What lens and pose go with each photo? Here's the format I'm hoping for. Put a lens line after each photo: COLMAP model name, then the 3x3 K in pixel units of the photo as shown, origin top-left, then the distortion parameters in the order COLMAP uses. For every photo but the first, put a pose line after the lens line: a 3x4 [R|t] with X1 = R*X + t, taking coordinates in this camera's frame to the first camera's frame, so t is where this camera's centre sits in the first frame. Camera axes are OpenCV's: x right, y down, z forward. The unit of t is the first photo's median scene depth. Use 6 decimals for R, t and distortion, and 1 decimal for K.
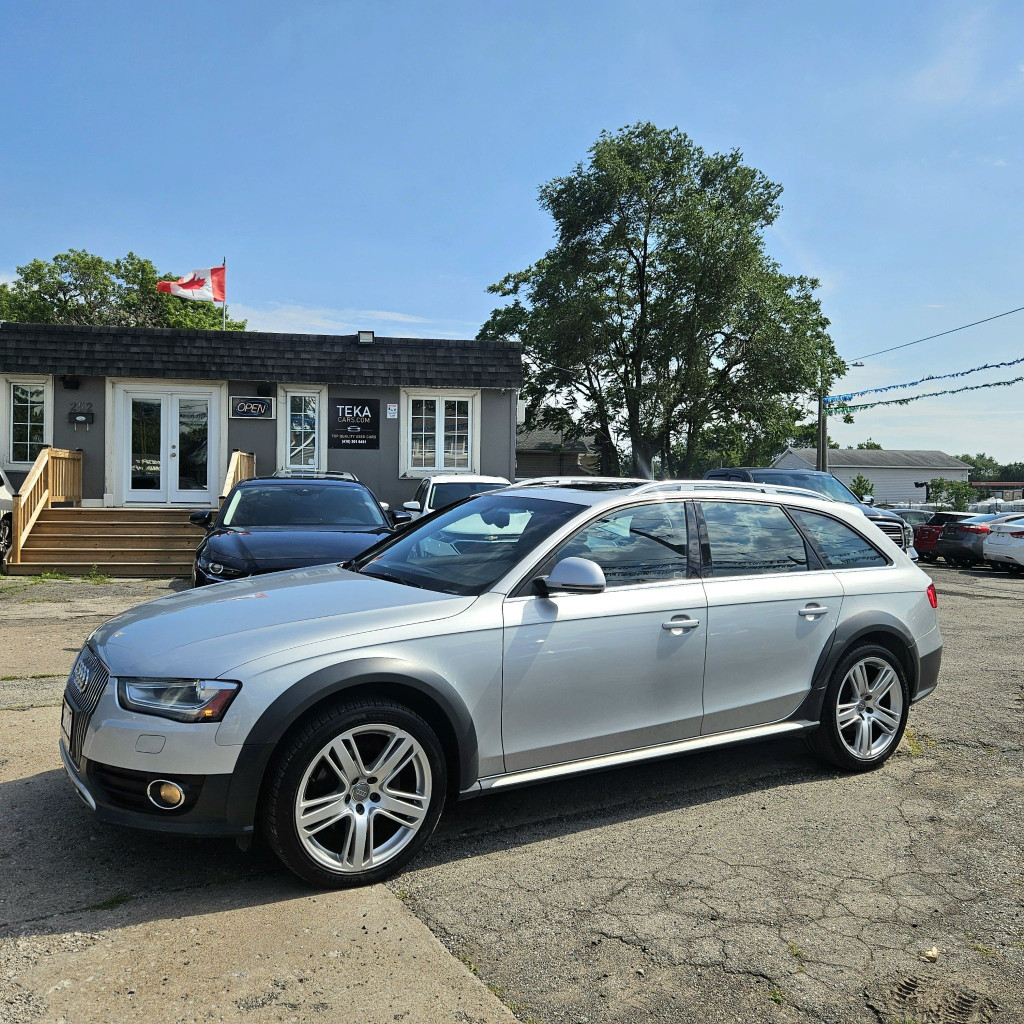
lens RADIAL K [[934.5, 0, 492.4], [0, 934.5, 513.5], [0, 0, 1]] dist [0.082307, -0.088566]
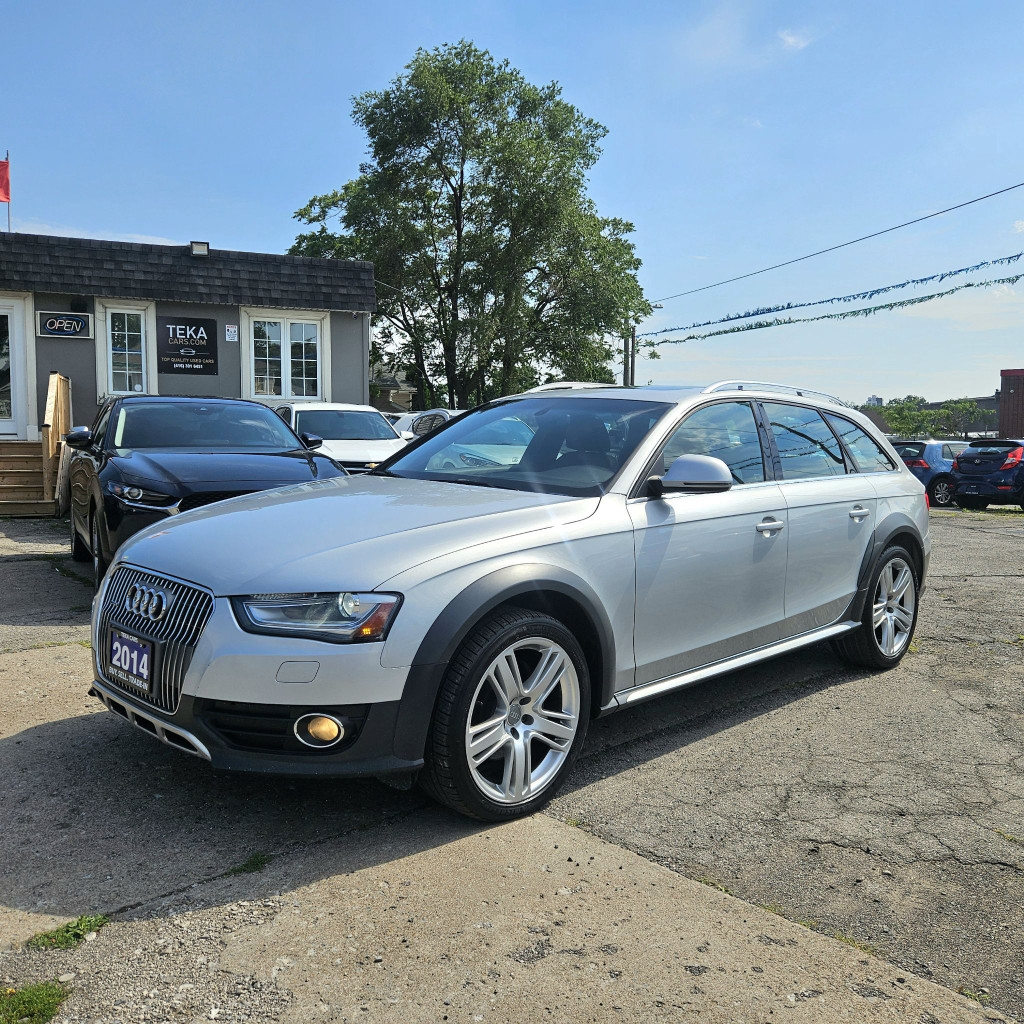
lens RADIAL K [[934.5, 0, 492.4], [0, 934.5, 513.5], [0, 0, 1]] dist [0.082307, -0.088566]
pose [[0.971277, -0.020661, 0.237054, -0.261871], [0.006251, 0.998095, 0.061381, 0.037928], [-0.237871, -0.058136, 0.969555, 0.115253]]
